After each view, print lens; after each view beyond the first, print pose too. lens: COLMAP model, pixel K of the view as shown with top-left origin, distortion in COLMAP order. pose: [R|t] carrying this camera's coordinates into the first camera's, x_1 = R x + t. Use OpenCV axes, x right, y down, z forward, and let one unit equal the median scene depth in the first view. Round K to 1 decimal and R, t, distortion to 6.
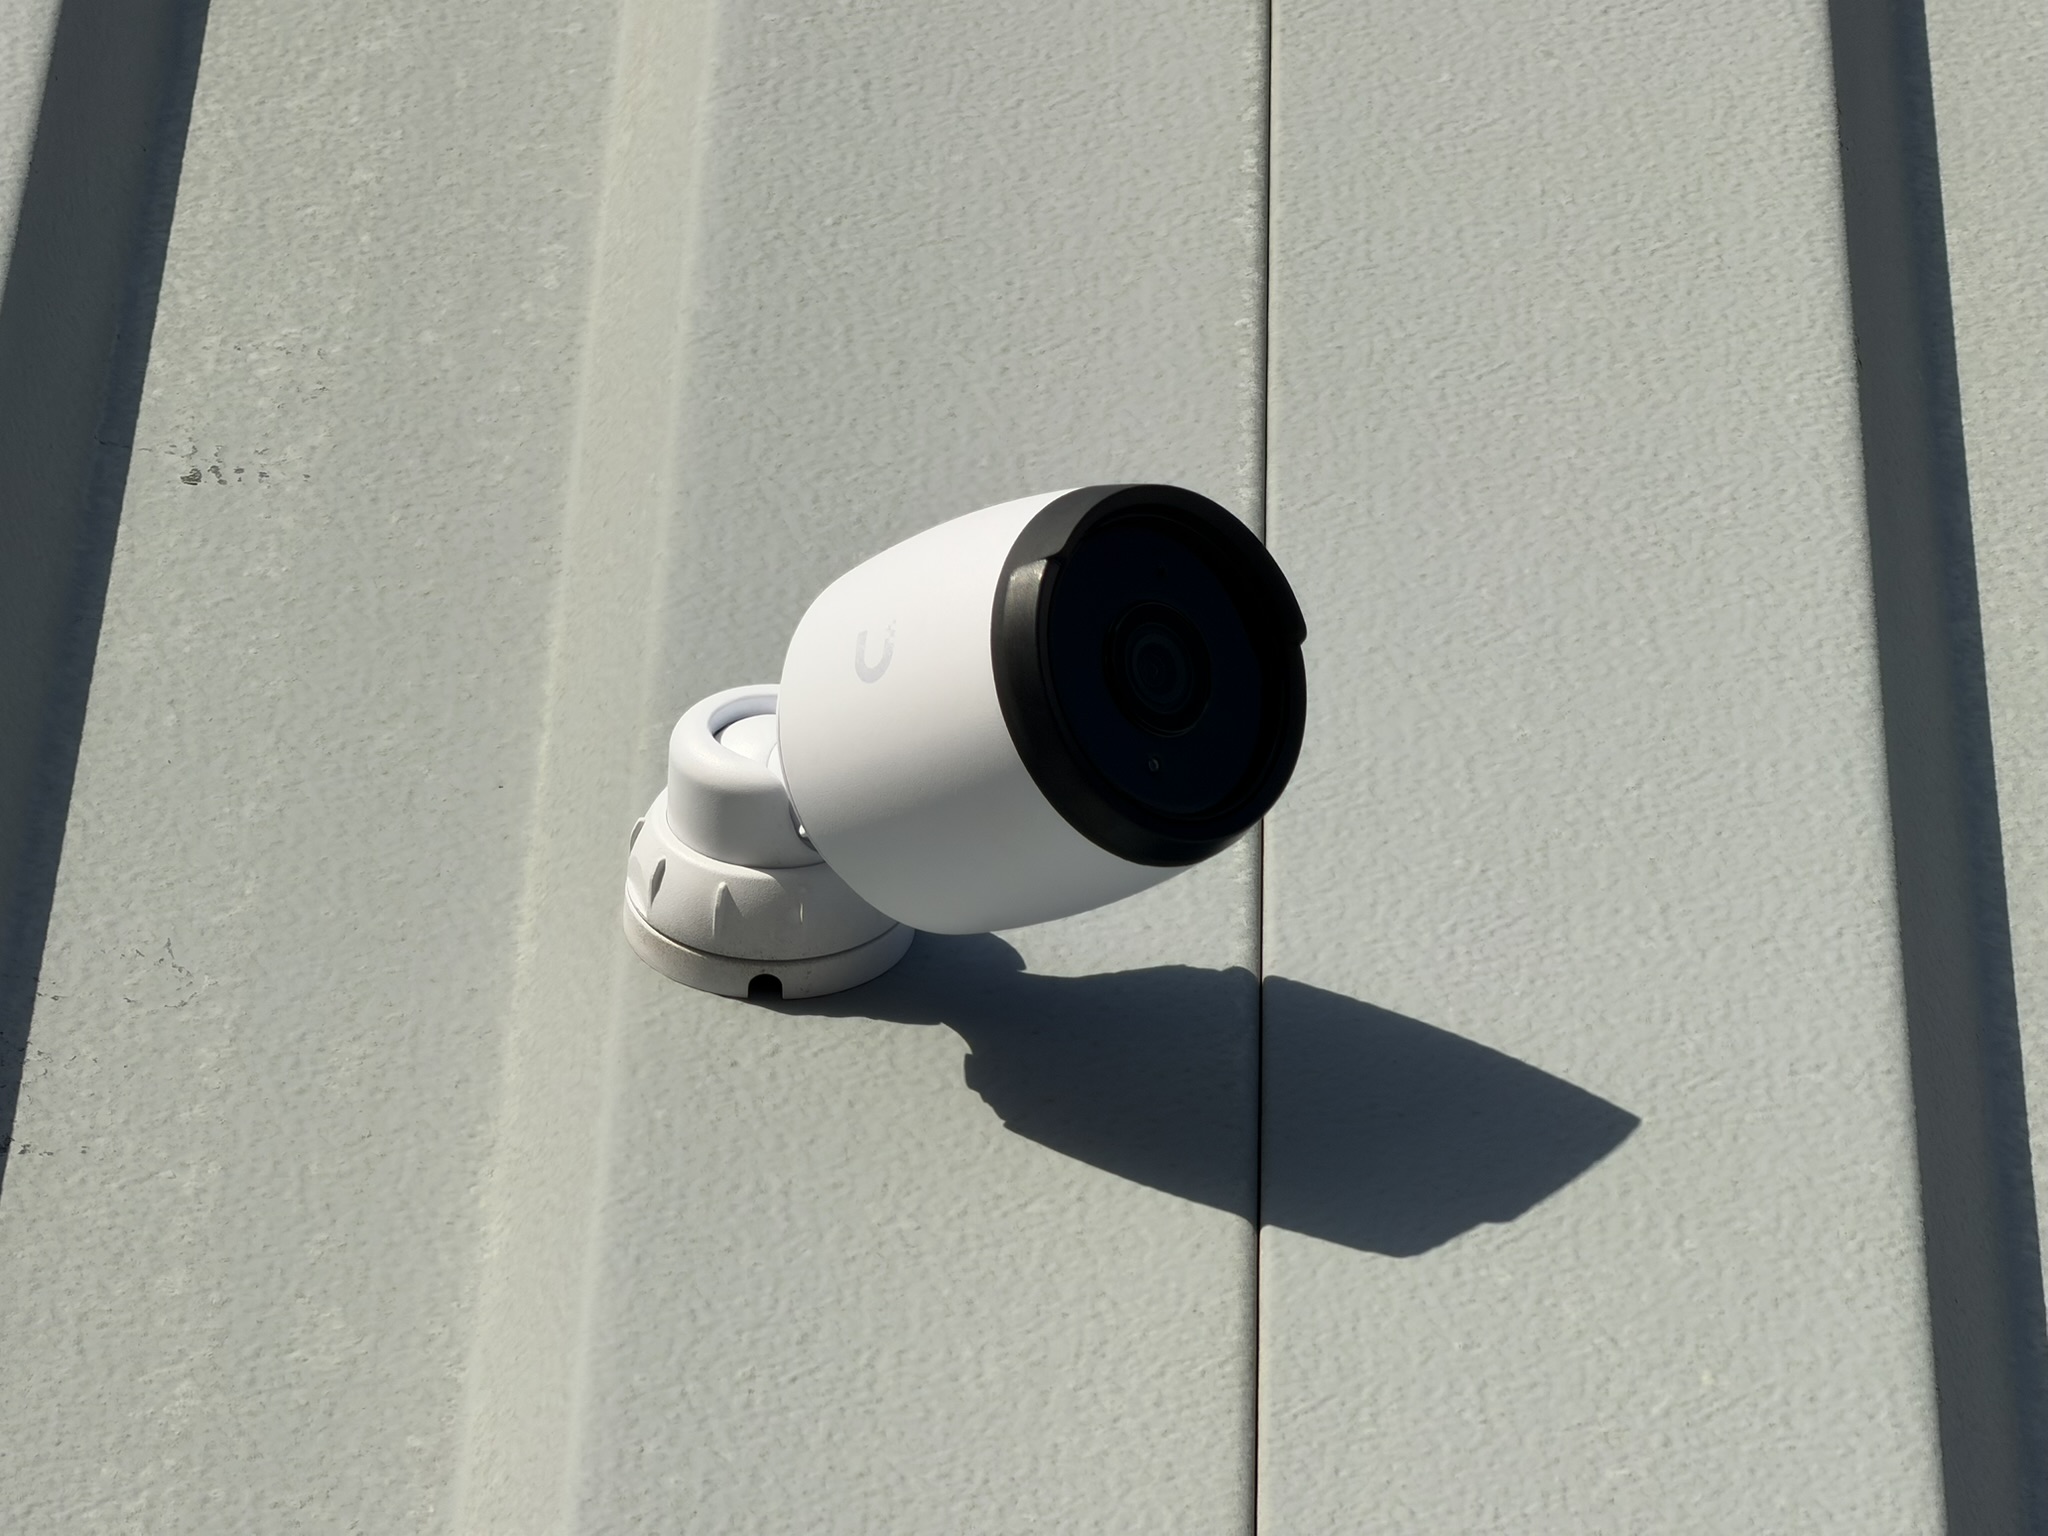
lens RADIAL K [[12493.0, 0, 1024.0], [0, 12493.0, 768.0], [0, 0, 1]] dist [0.295749, -7.670852]
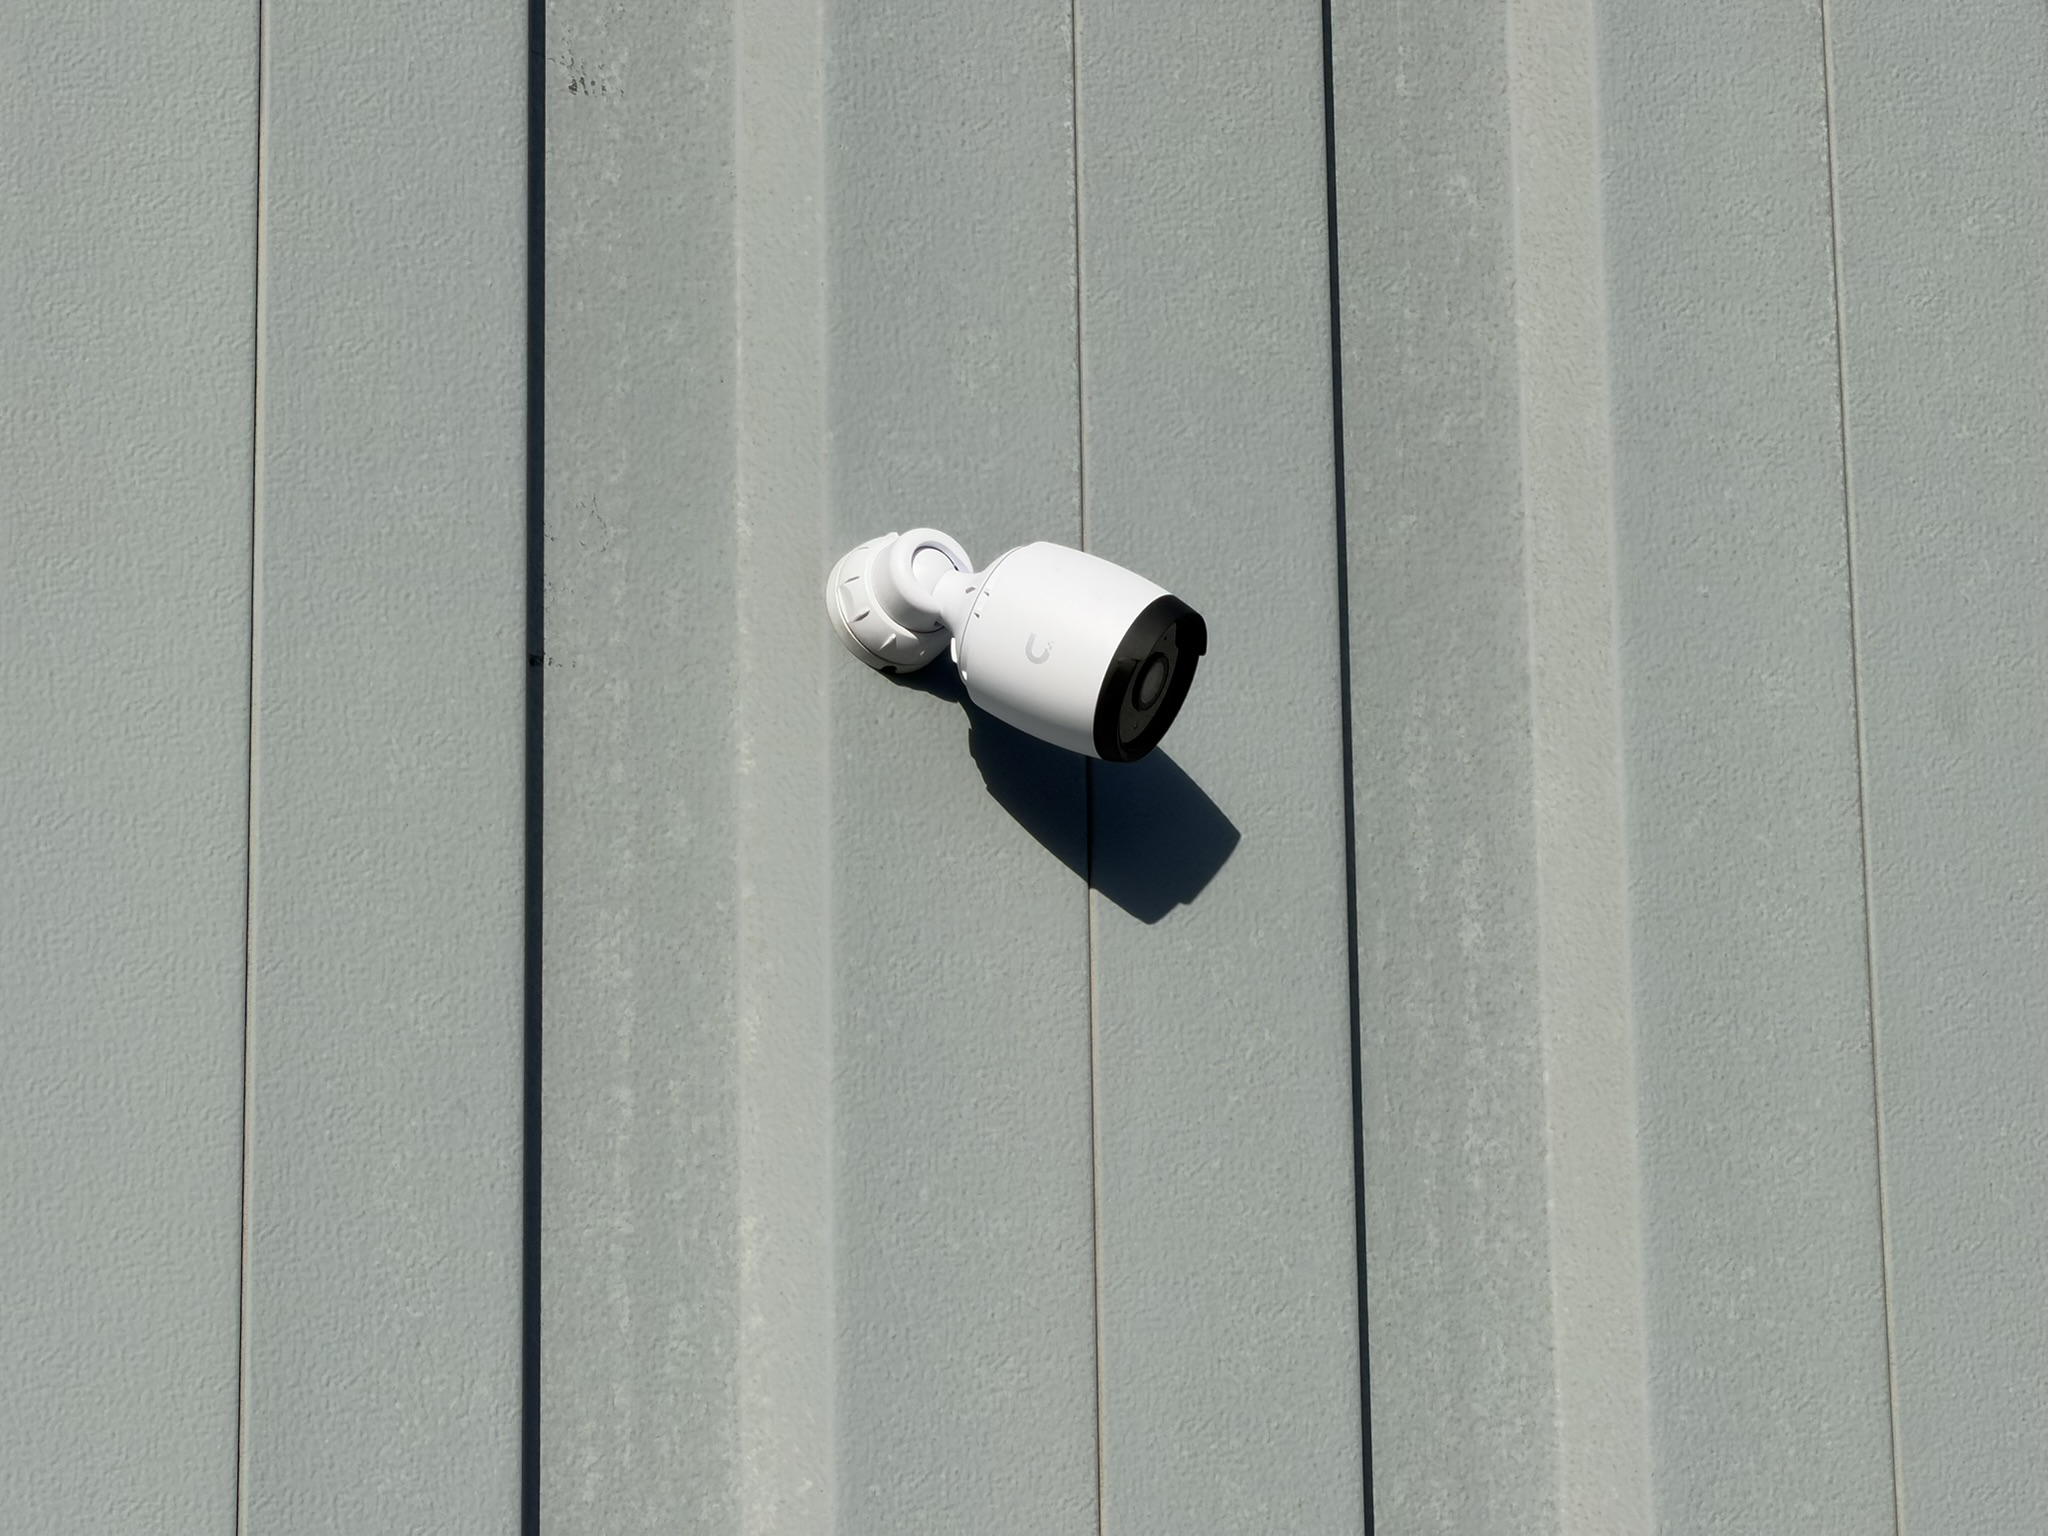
lens RADIAL K [[12493.0, 0, 1024.0], [0, 12493.0, 768.0], [0, 0, 1]] dist [0.295749, -7.670852]
pose [[0.883382, 0.173177, 0.435484, -0.939904], [-0.389067, 0.789032, 0.475453, -1.007154], [-0.261273, -0.589439, 0.764394, -0.668944]]
